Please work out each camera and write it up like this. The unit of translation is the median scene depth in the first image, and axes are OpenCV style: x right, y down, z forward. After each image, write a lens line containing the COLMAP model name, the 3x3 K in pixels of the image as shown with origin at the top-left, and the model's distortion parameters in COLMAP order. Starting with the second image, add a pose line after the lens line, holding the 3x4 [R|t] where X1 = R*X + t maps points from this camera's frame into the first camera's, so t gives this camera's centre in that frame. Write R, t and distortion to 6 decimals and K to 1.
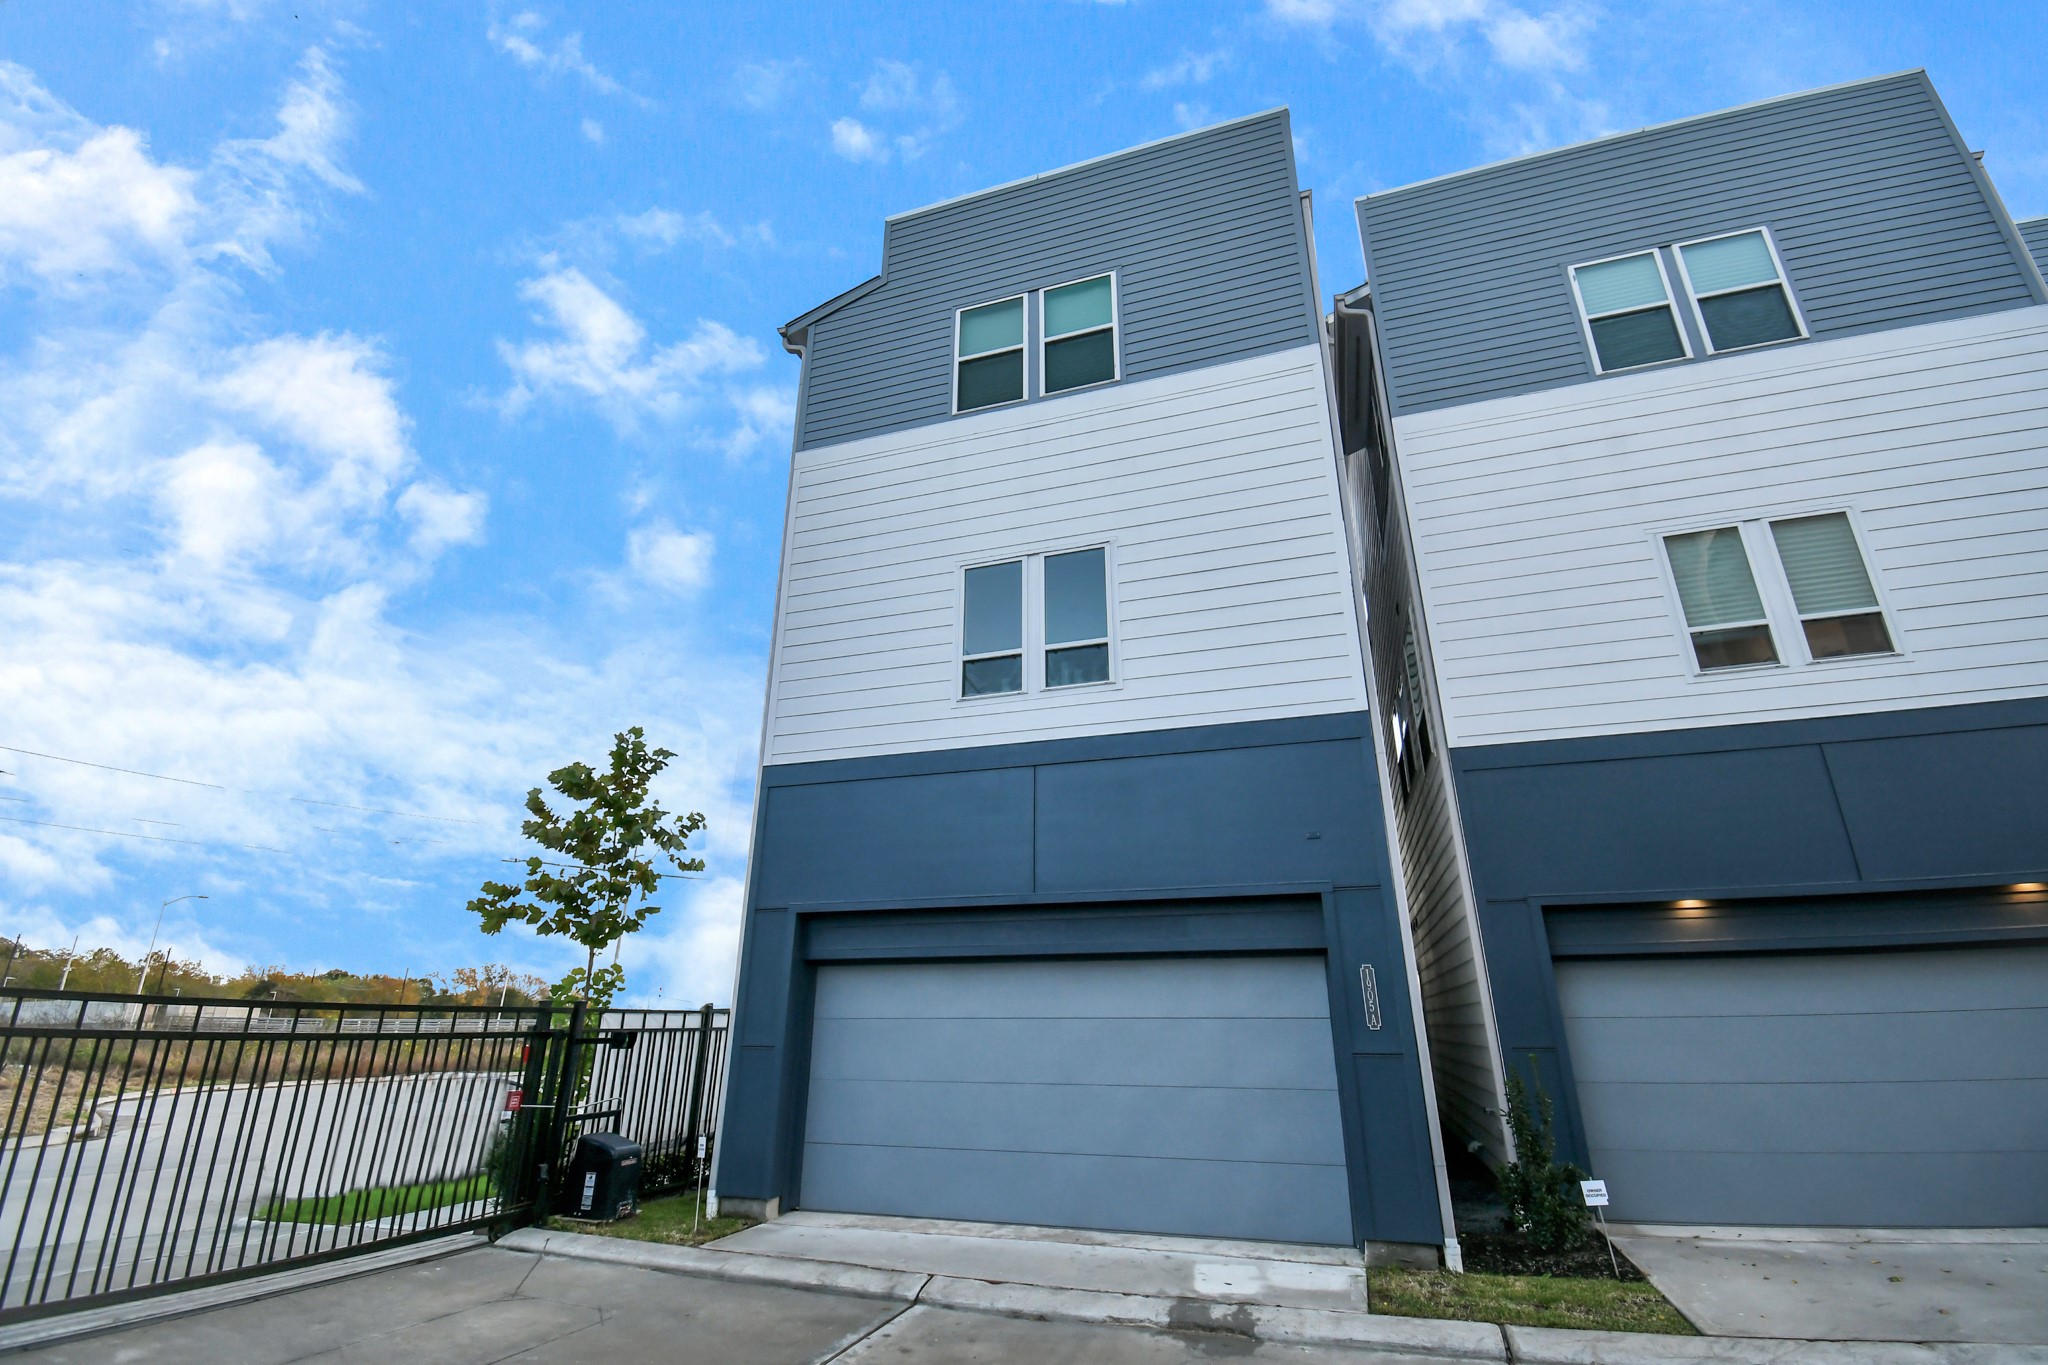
lens RADIAL K [[930.1, 0, 1025.3], [0, 930.1, 679.6], [0, 0, 1]] dist [0.022977, -0.027308]
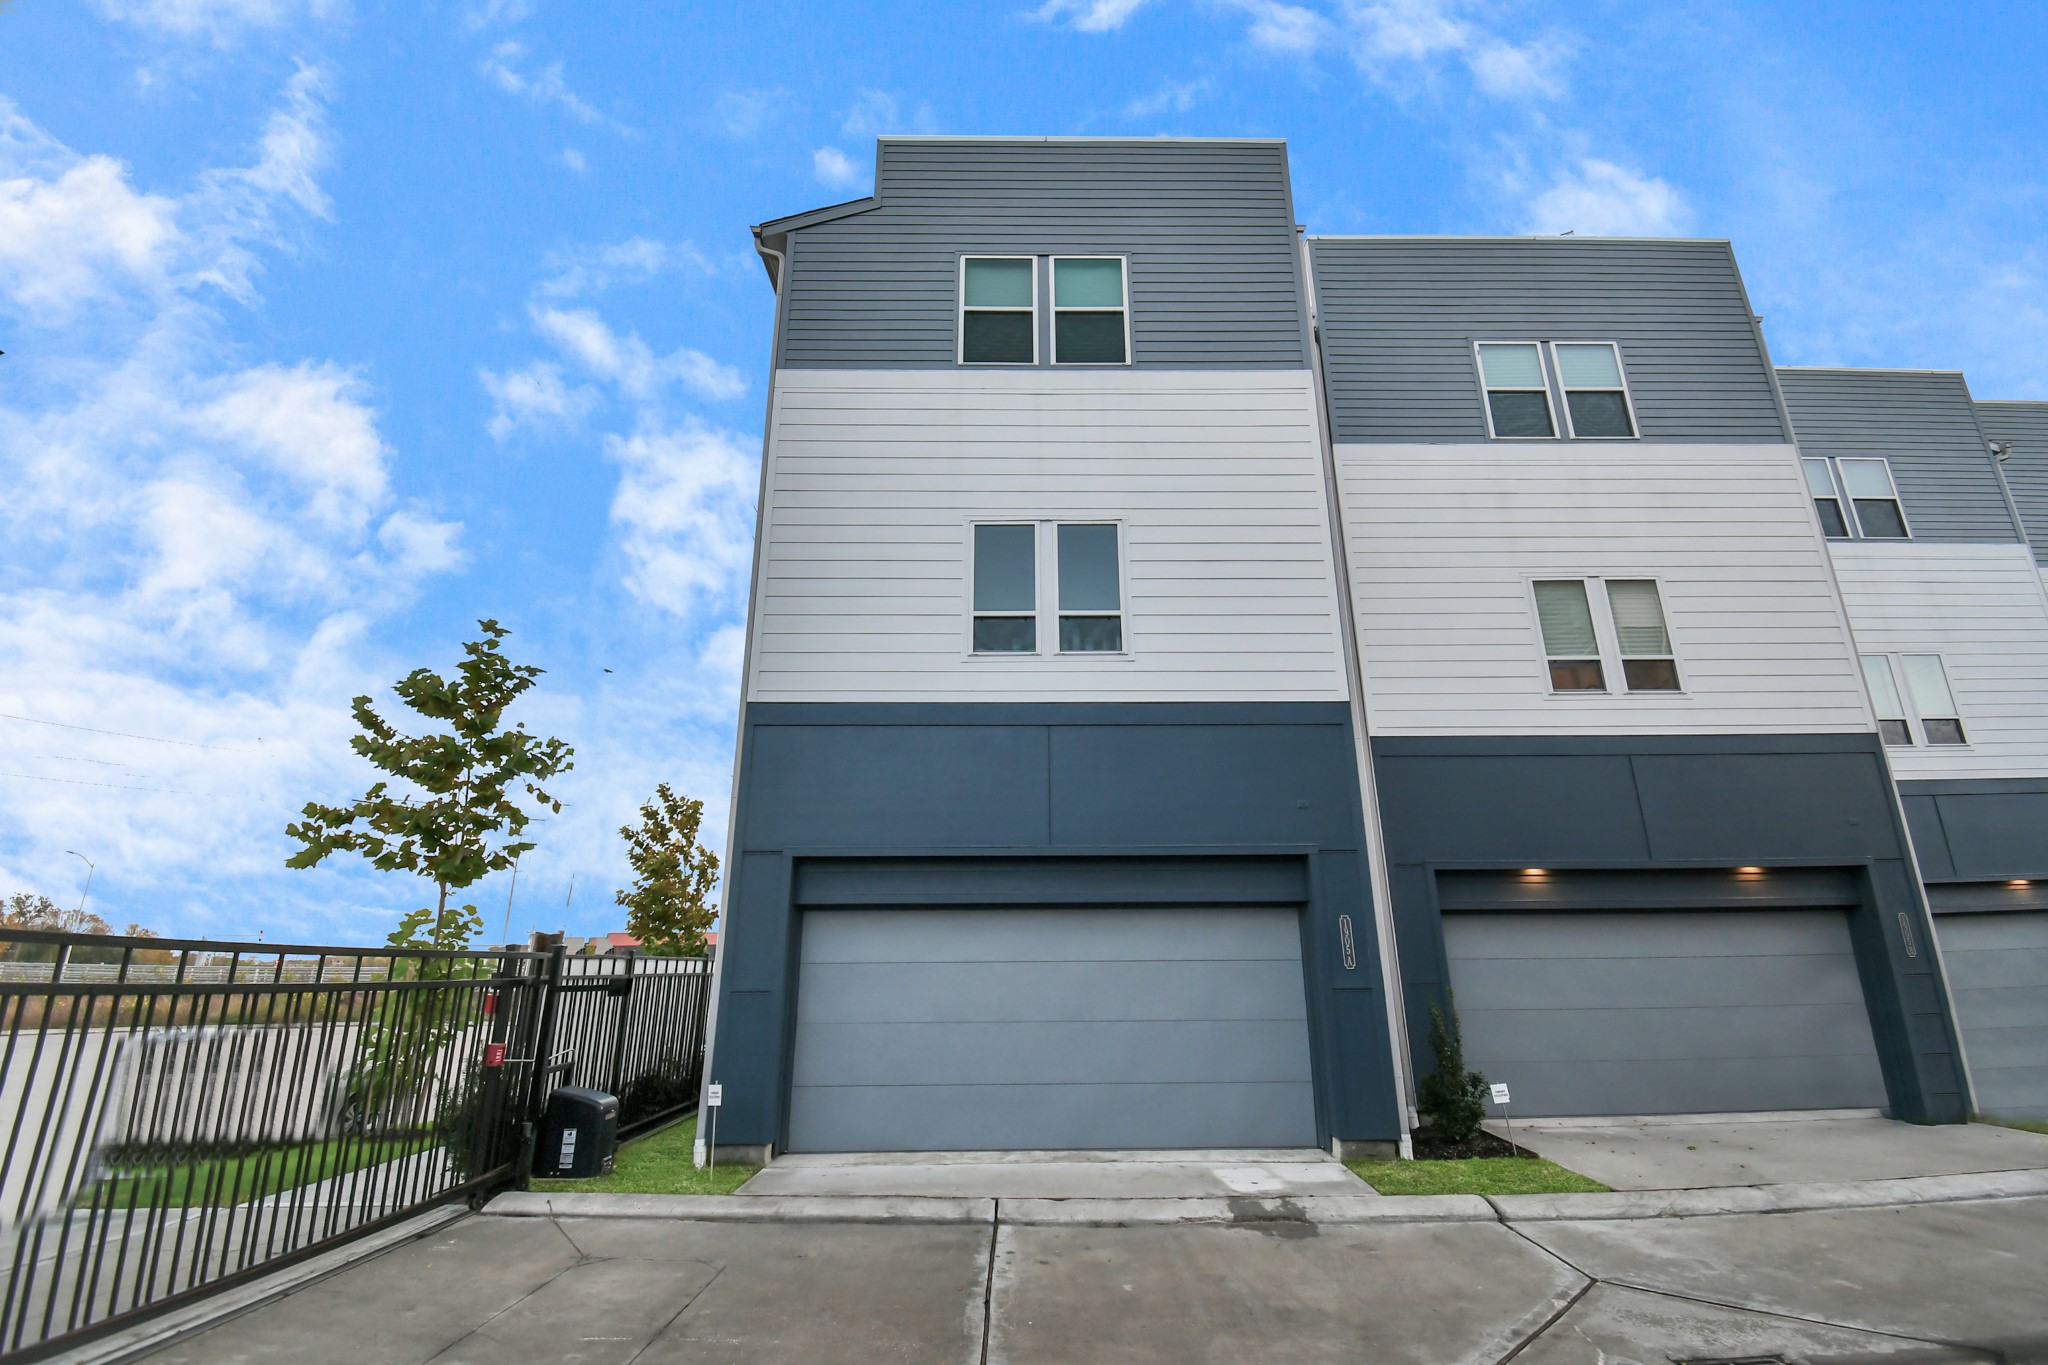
lens RADIAL K [[940.0, 0, 1026.4], [0, 940.0, 676.3], [0, 0, 1]] dist [0.022901, -0.025269]
pose [[0.943959, 0.091191, 0.317216, -0.330706], [-0.107914, 0.993526, 0.035513, 0.002355], [-0.311924, -0.067755, 0.947688, 0.006206]]
